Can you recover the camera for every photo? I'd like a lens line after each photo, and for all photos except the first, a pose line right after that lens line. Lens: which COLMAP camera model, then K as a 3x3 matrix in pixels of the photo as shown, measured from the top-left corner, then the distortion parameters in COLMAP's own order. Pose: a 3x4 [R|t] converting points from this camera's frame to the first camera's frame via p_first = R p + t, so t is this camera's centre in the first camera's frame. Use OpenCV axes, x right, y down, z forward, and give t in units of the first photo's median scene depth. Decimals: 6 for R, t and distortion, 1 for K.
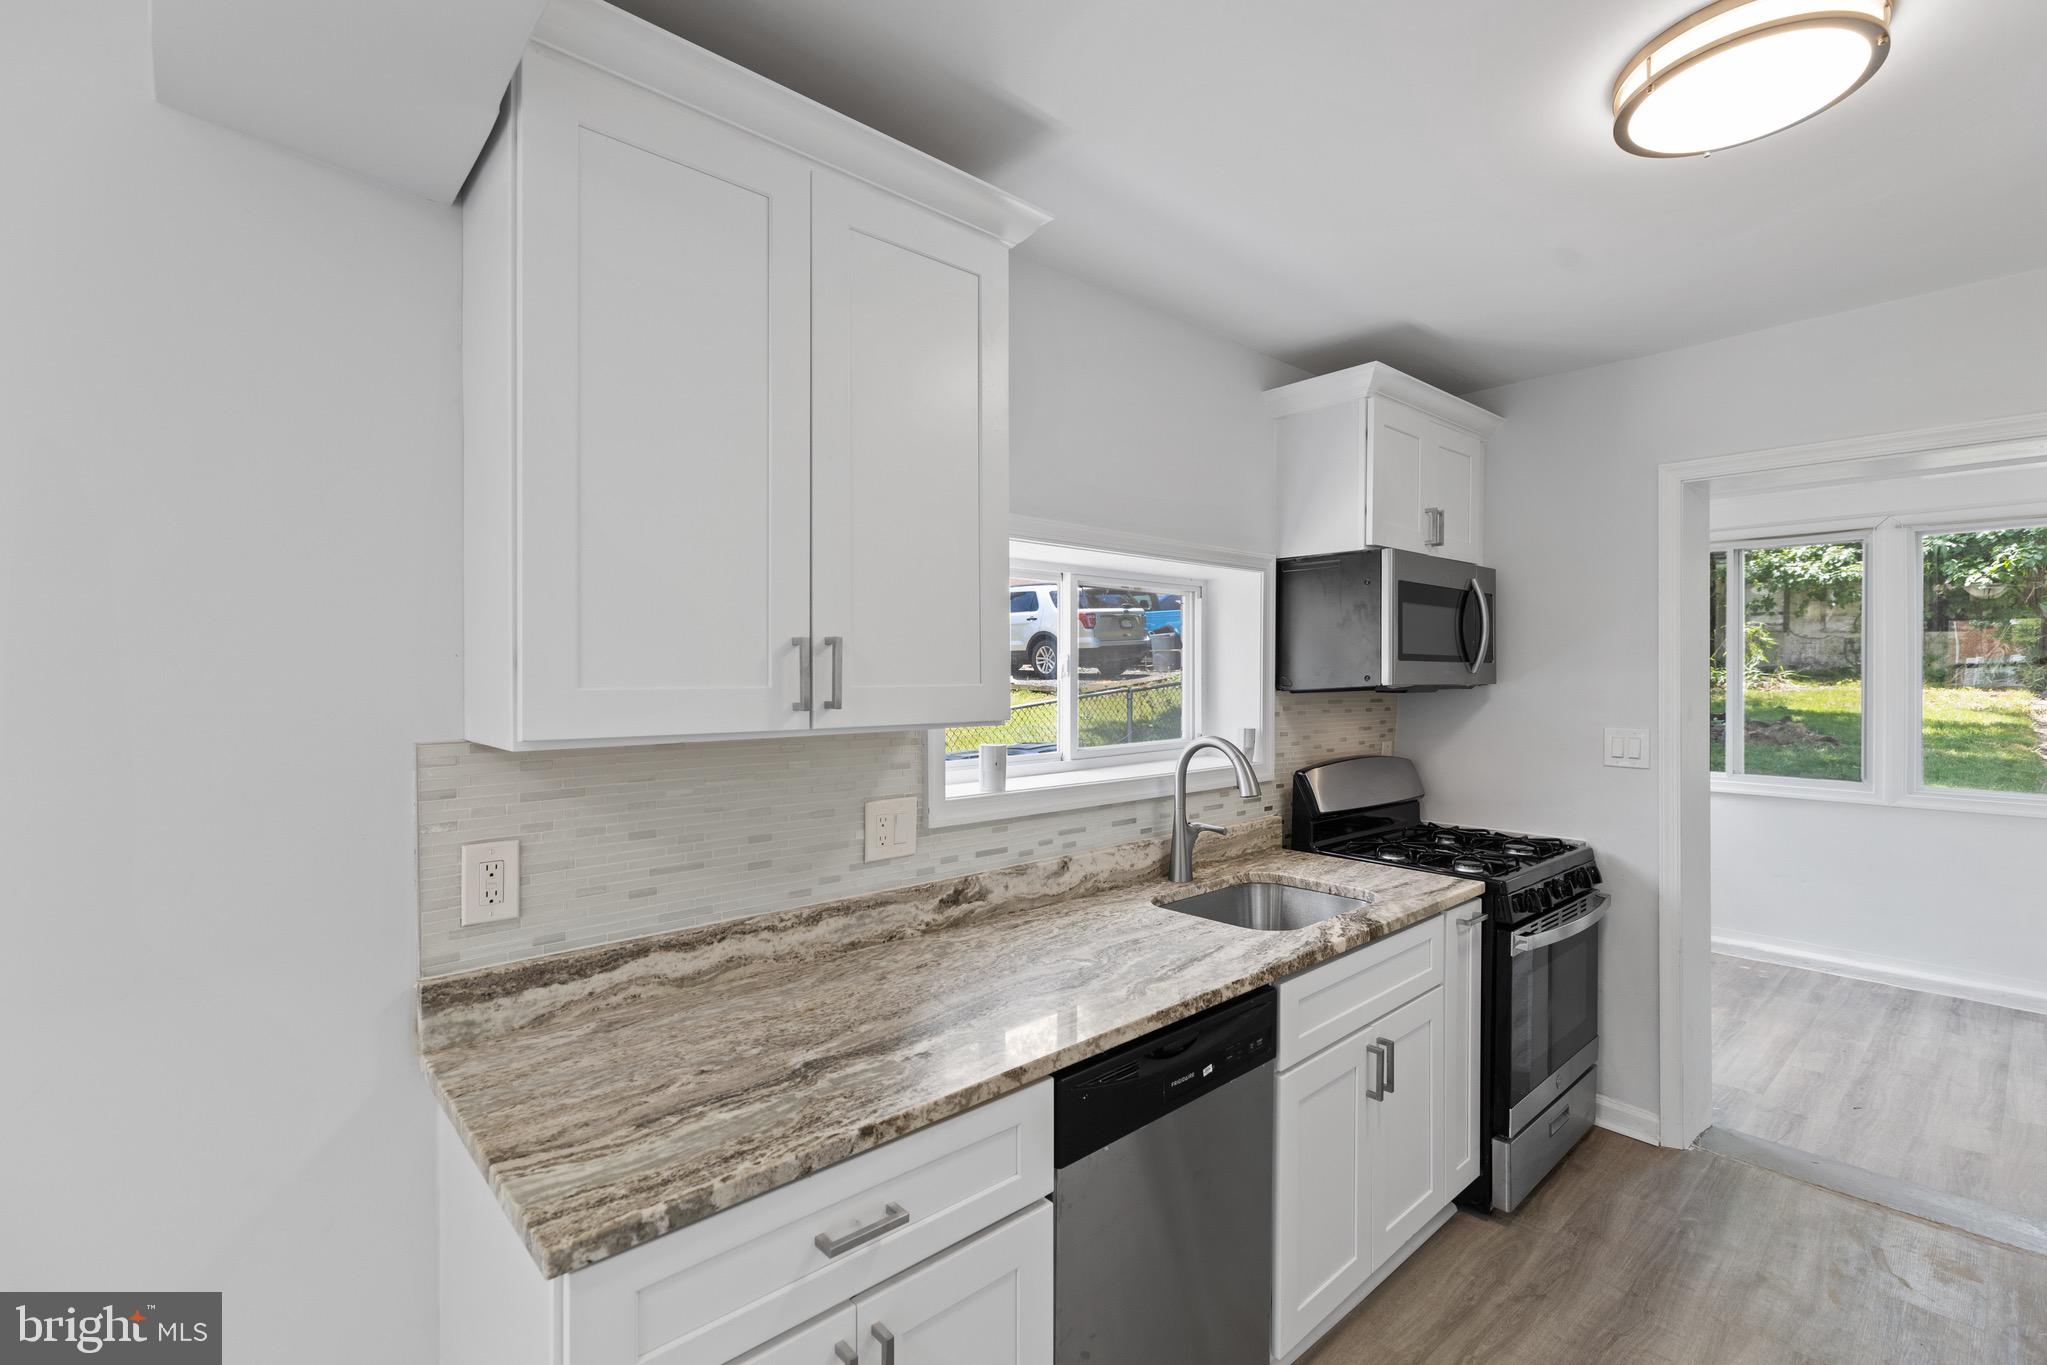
lens RADIAL K [[924.2, 0, 1021.7], [0, 924.2, 690.2], [0, 0, 1]] dist [0.002100, 0.000600]
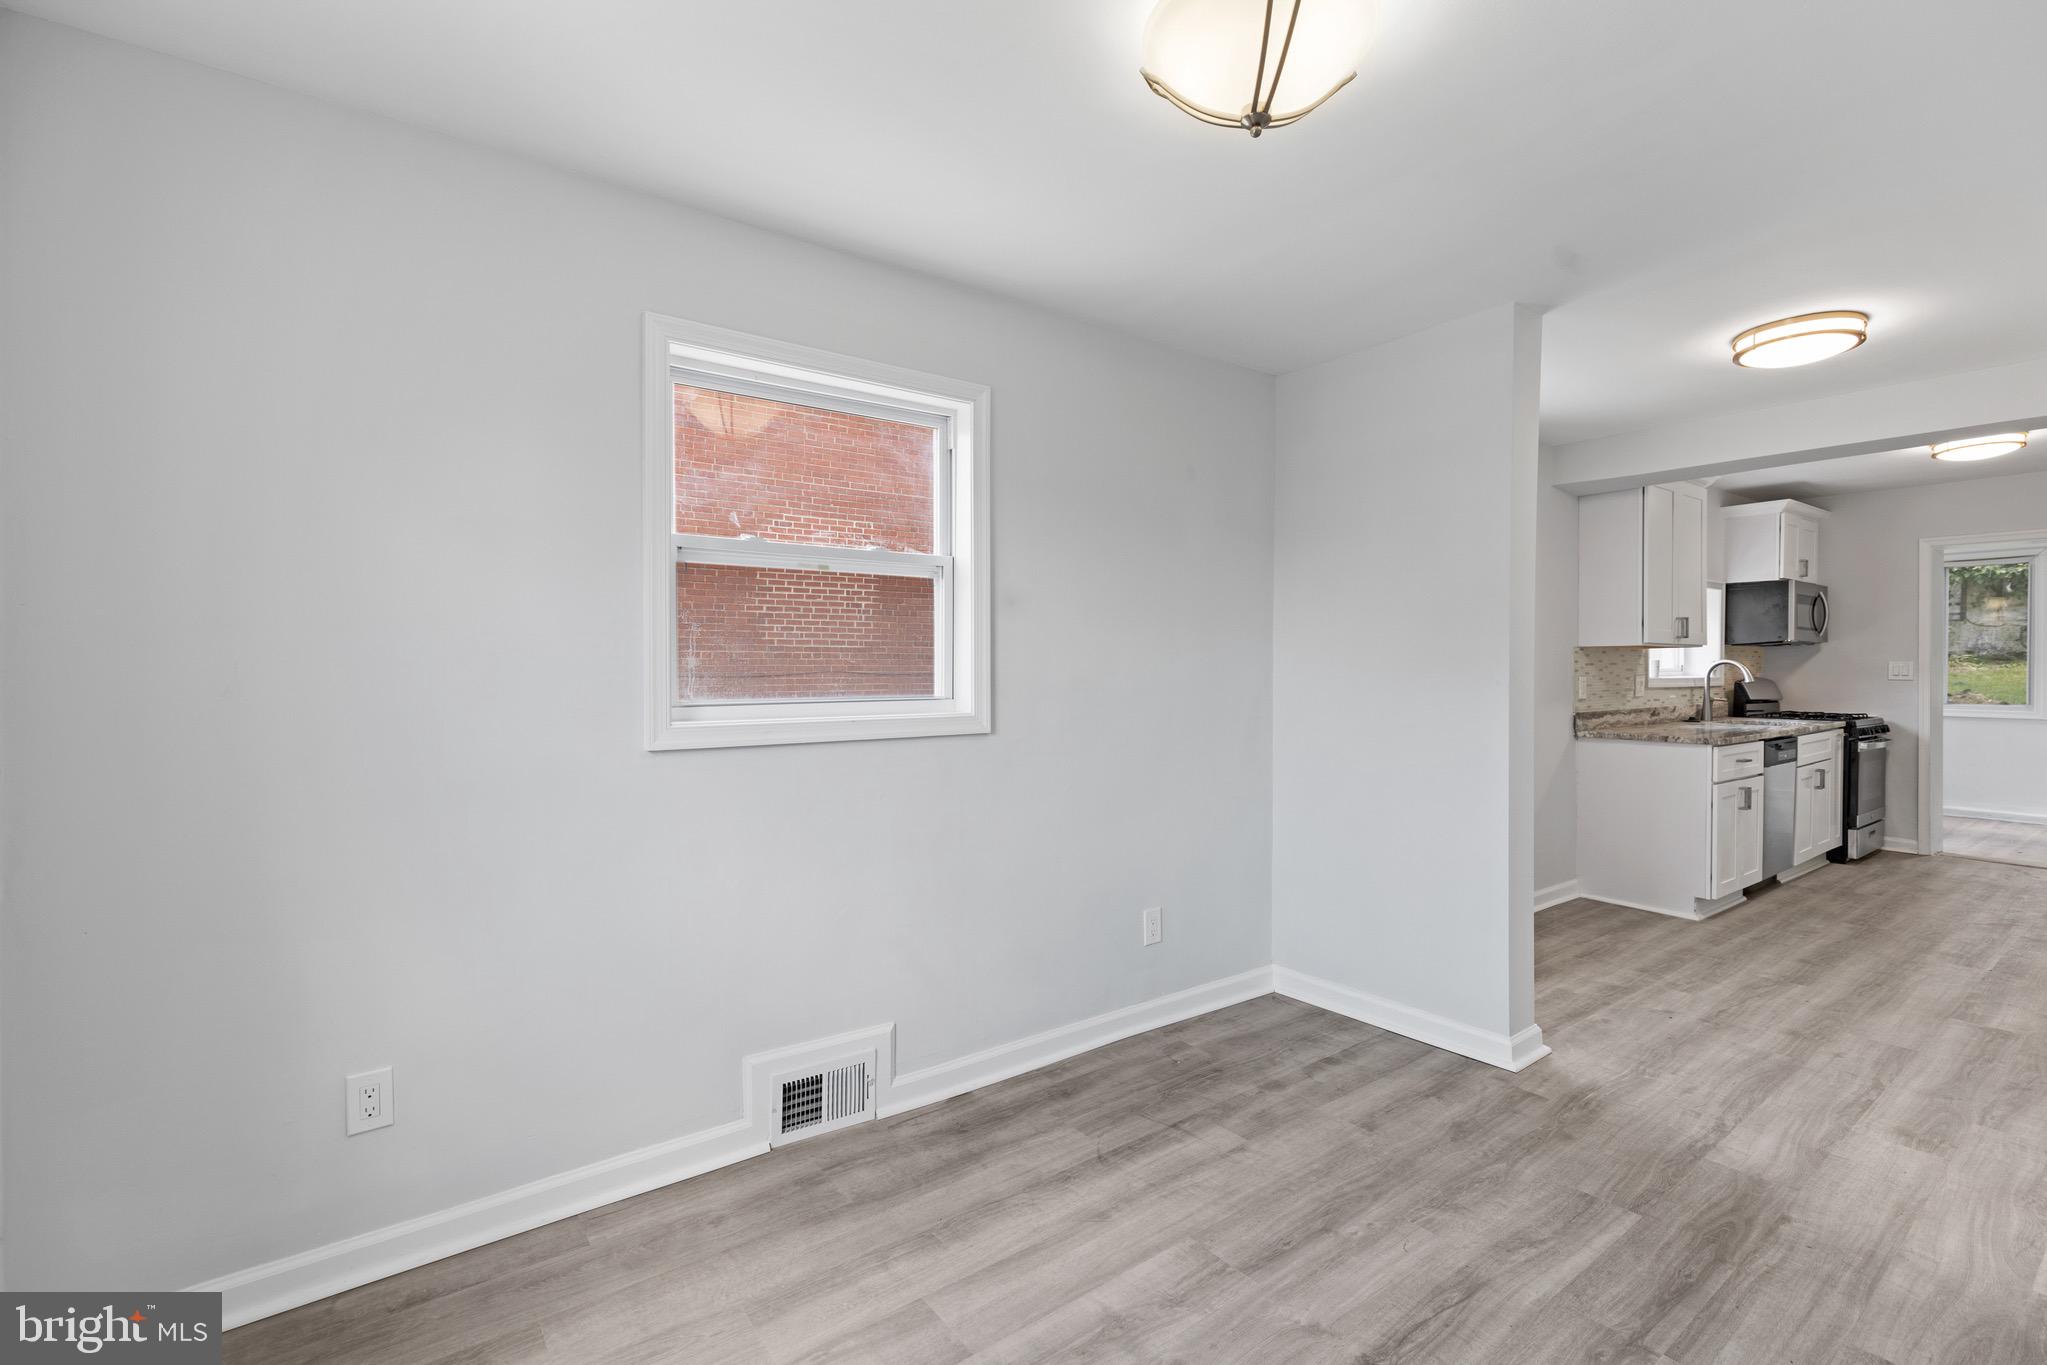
lens RADIAL K [[924.2, 0, 1008.9], [0, 924.2, 694.6], [0, 0, 1]] dist [0.002100, 0.000600]
pose [[0.994650, 0.002443, -0.103272, -1.195026], [-0.001508, 0.999957, 0.009123, 0.102879], [0.103290, -0.008919, 0.994611, -1.363198]]
